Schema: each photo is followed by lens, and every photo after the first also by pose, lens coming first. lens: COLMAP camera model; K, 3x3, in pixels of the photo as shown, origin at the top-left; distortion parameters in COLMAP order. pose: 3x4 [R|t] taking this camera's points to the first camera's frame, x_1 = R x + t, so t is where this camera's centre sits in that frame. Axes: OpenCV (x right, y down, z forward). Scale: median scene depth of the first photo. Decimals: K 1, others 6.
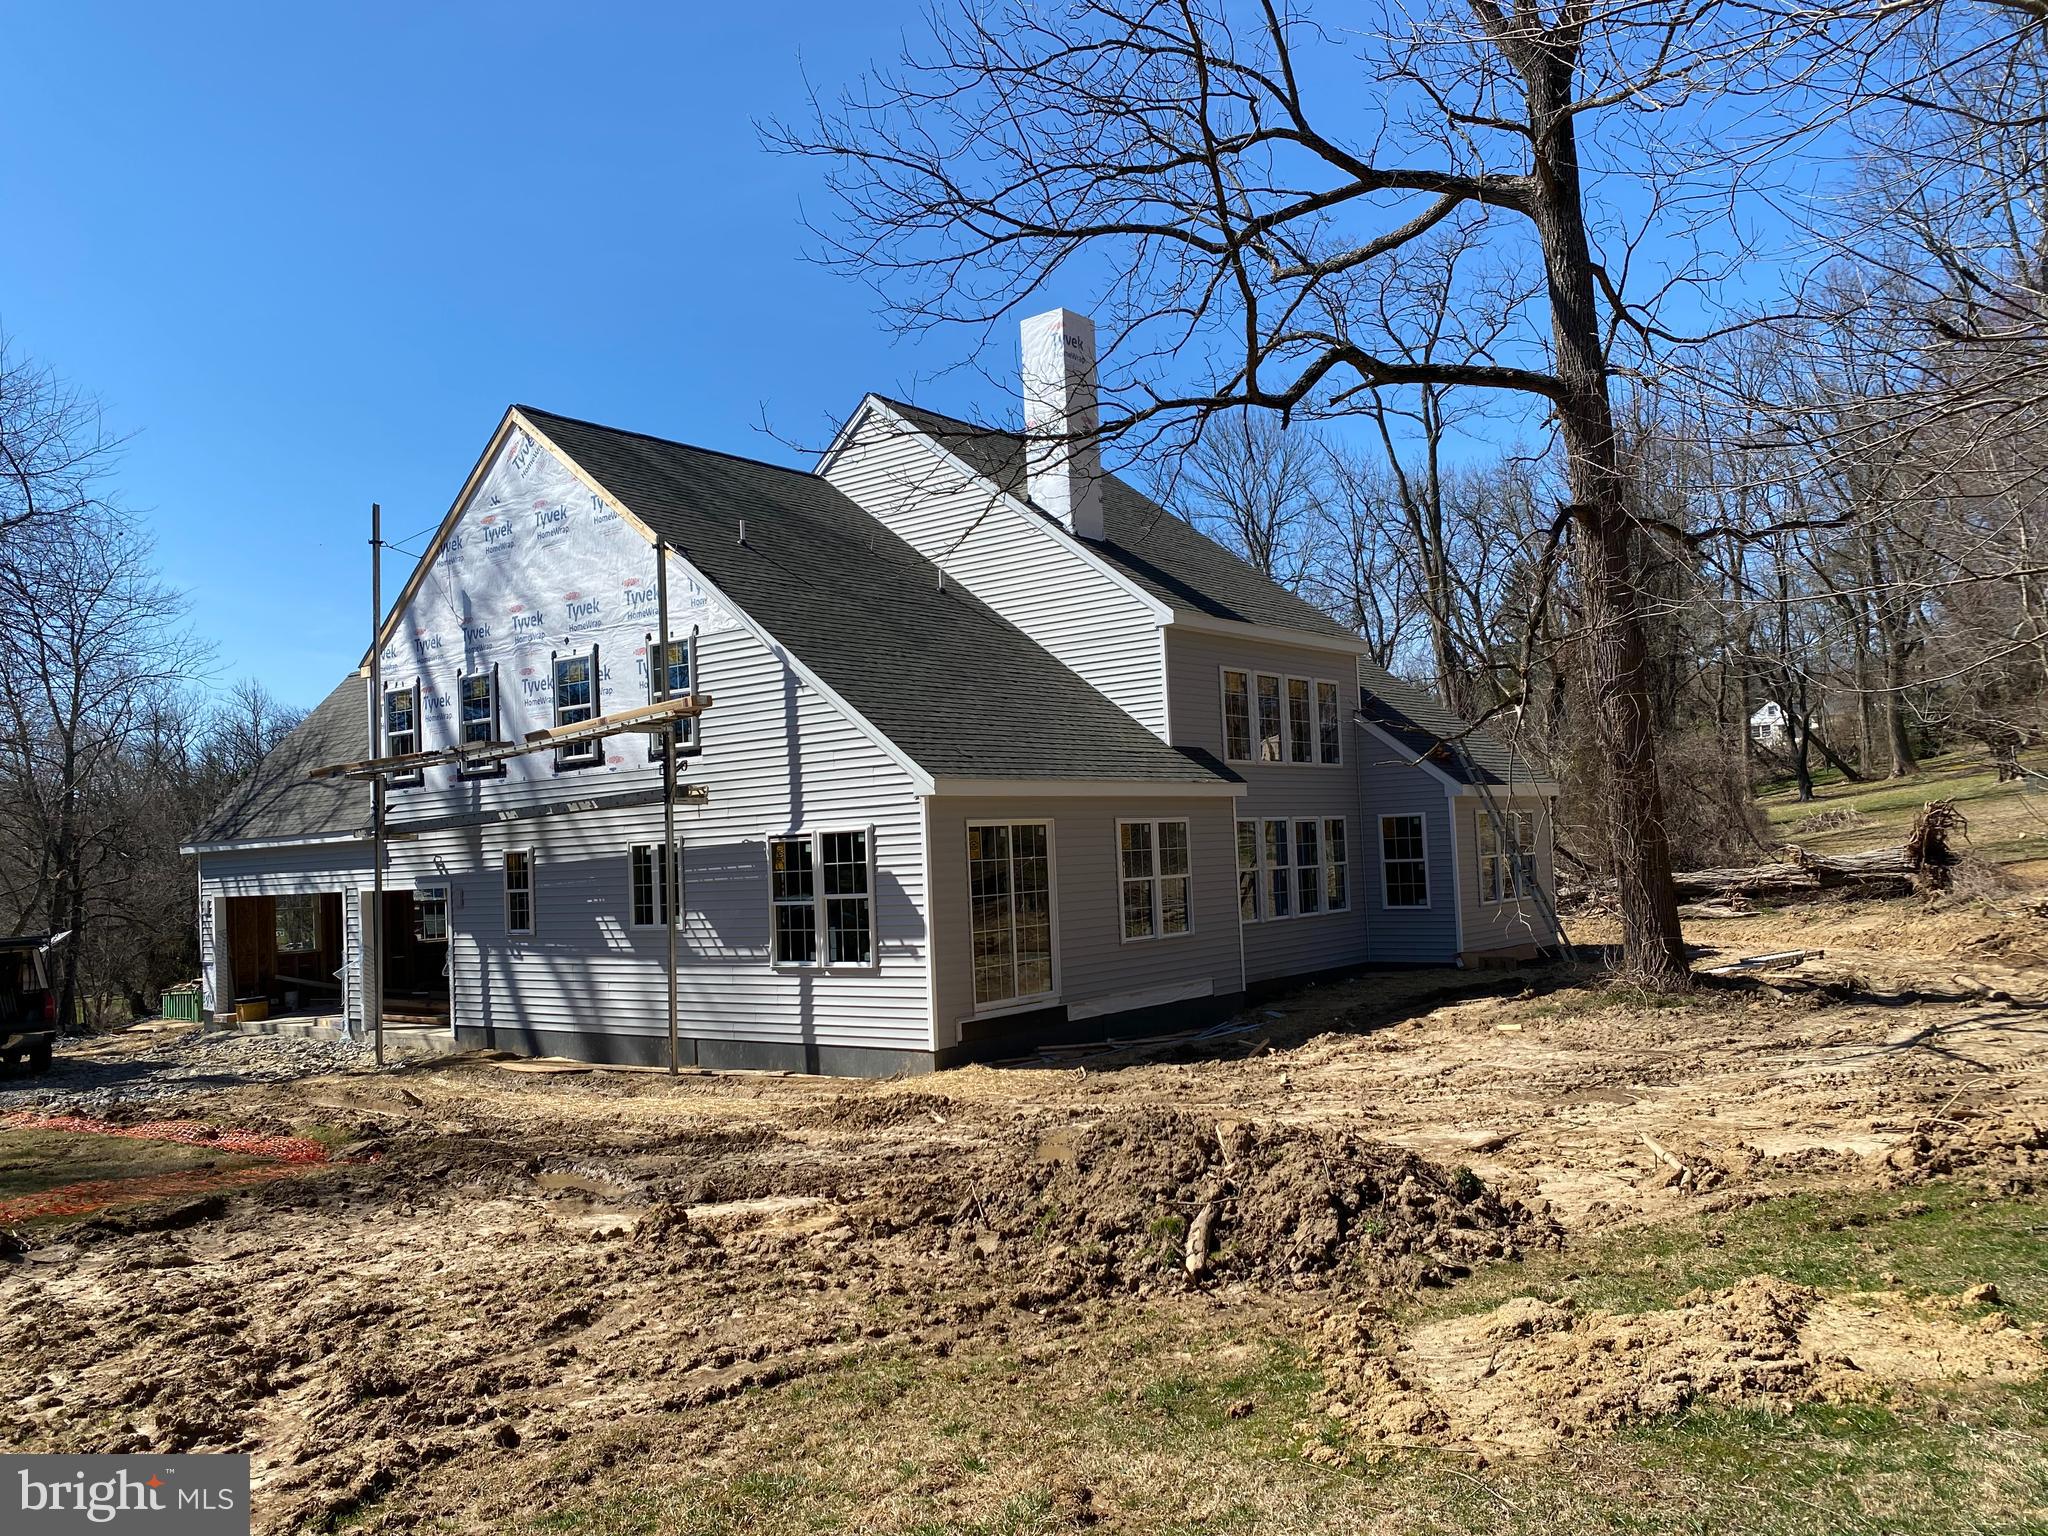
lens RADIAL K [[1308.8, 0, 1028.6], [0, 1308.8, 801.7], [0, 0, 1]] dist [0.168334, -0.100266]
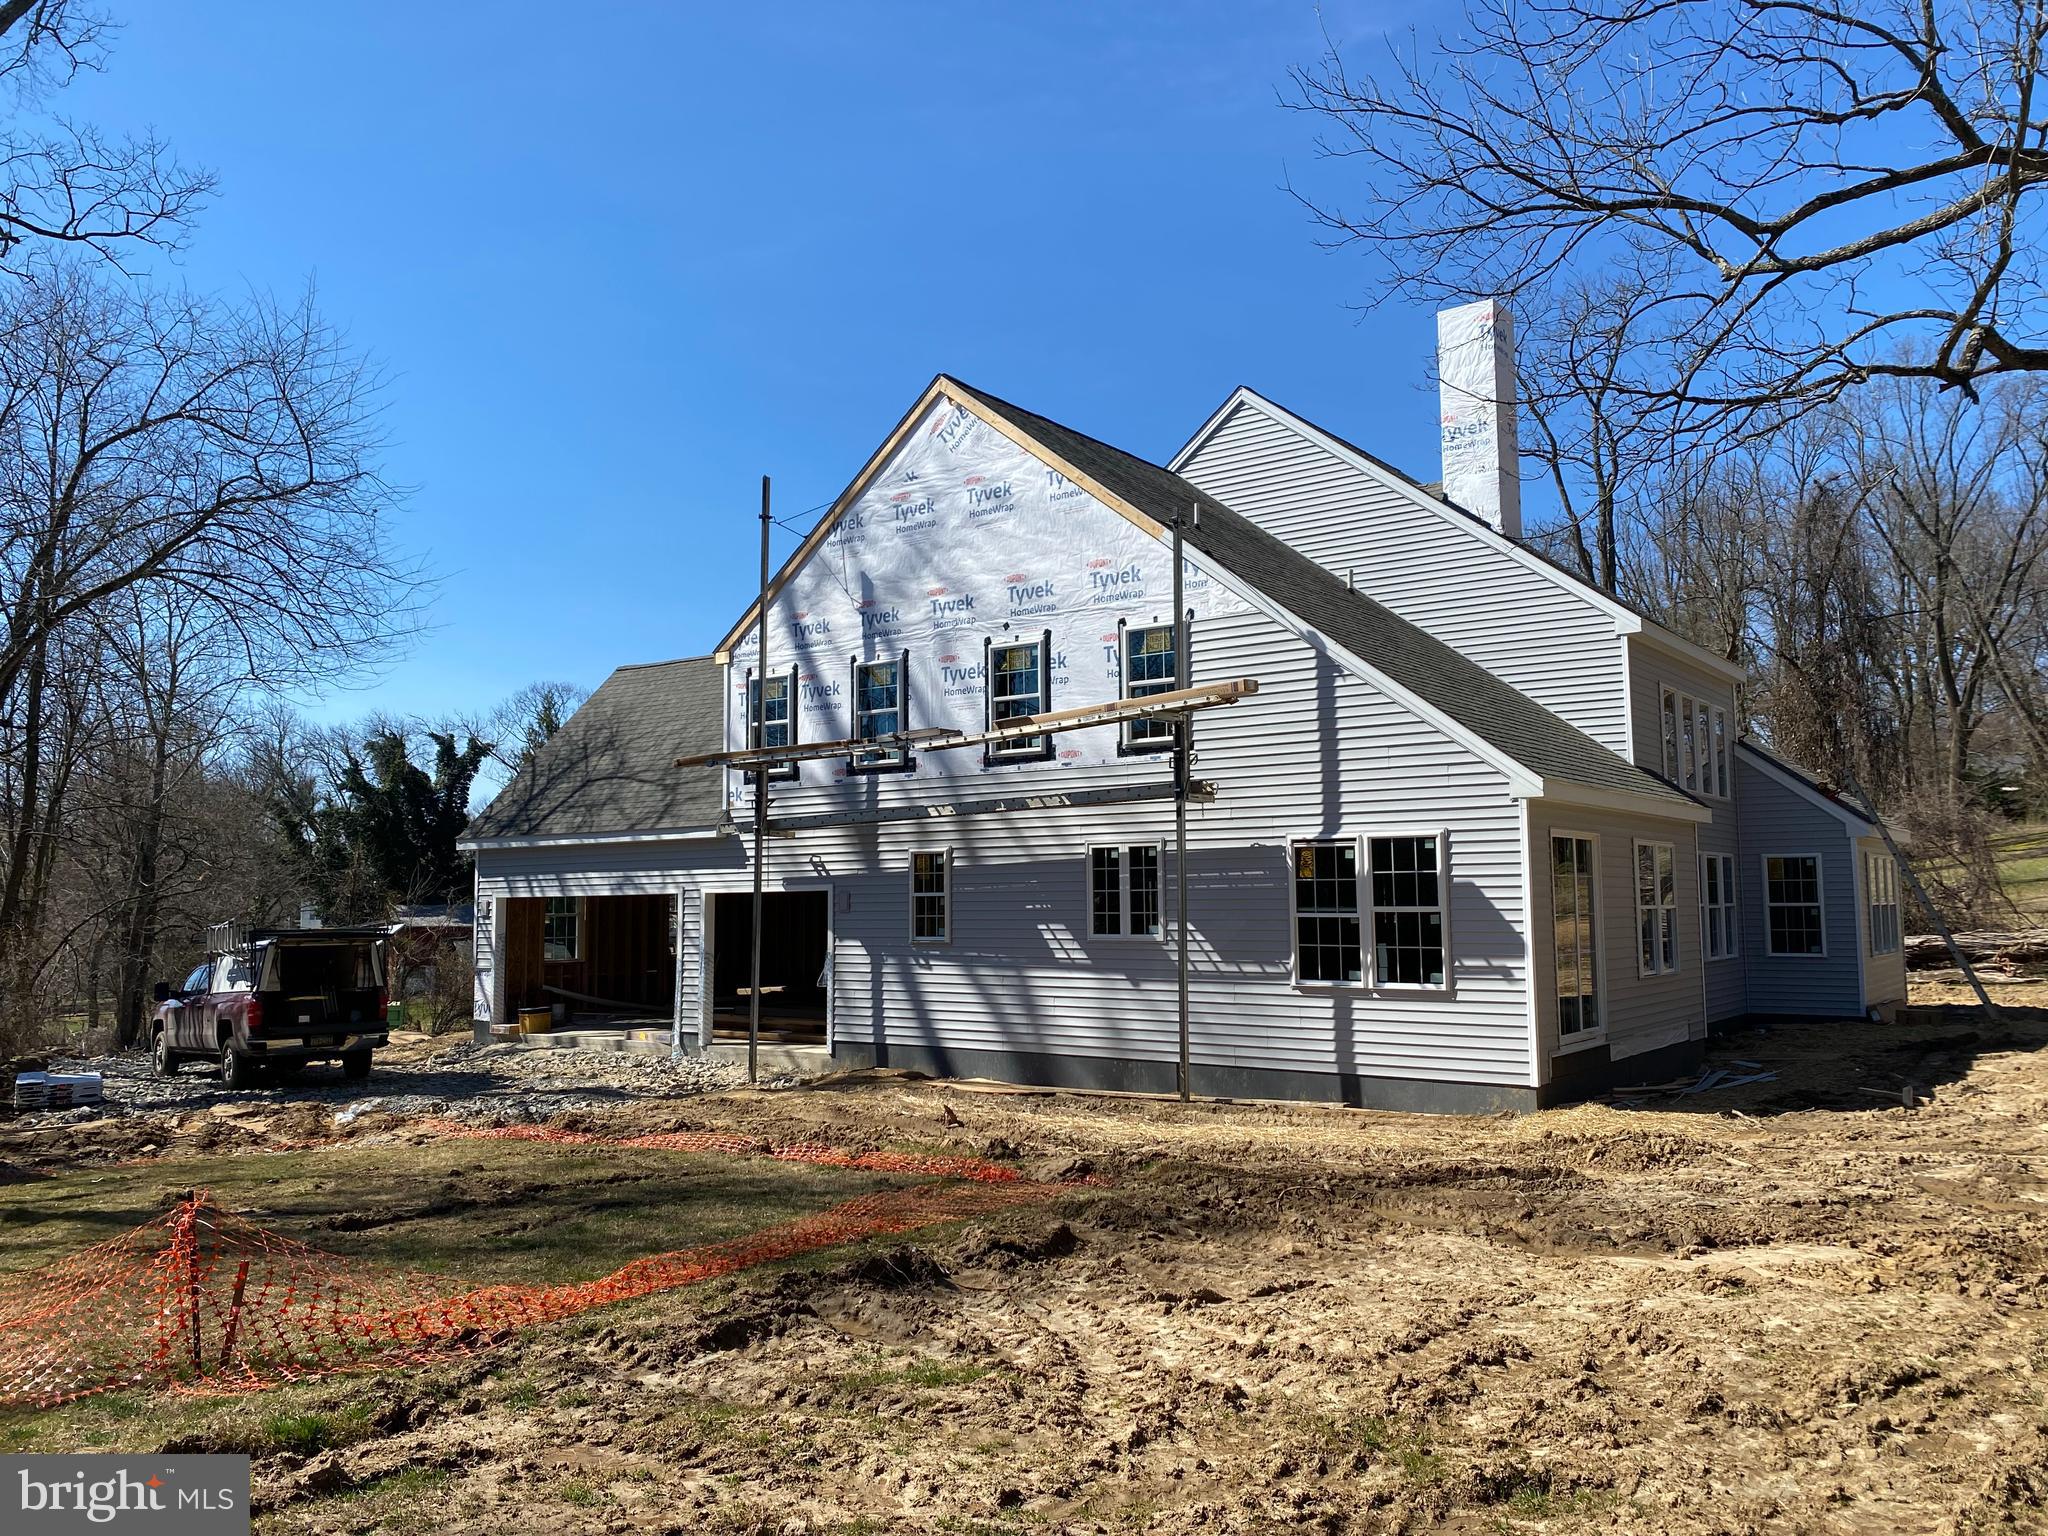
lens RADIAL K [[1308.8, 0, 1028.6], [0, 1308.8, 801.7], [0, 0, 1]] dist [0.168334, -0.100266]
pose [[0.997525, 0.039078, 0.058455, -0.369388], [-0.036620, 0.998424, -0.042536, 0.038597], [-0.060025, 0.040290, 0.997383, 0.092387]]
